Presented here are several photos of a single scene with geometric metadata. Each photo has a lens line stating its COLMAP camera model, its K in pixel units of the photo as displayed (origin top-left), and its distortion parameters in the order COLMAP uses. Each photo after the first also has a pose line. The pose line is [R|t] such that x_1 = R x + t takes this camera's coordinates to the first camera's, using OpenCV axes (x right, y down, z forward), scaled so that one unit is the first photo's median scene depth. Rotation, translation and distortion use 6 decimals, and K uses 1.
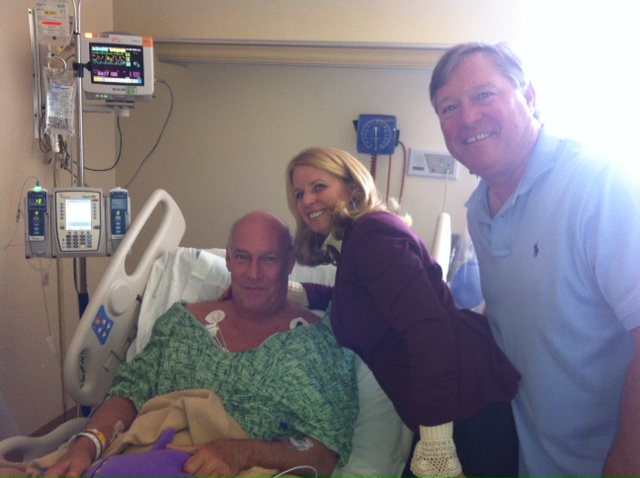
lens RADIAL K [[601.0, 0, 325.6], [0, 601.0, 240.8], [0, 0, 1]] dist [0.022628, 0.000000]
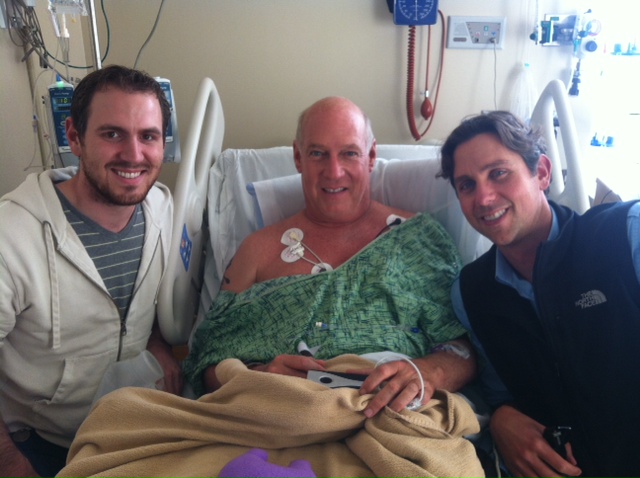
lens RADIAL K [[601.0, 0, 314.3], [0, 601.0, 237.6], [0, 0, 1]] dist [0.022628, 0.000000]
pose [[0.984417, -0.103961, 0.141828, -0.248392], [0.079816, 0.982820, 0.166417, 0.002265], [-0.156692, -0.152503, 0.975802, 0.136486]]
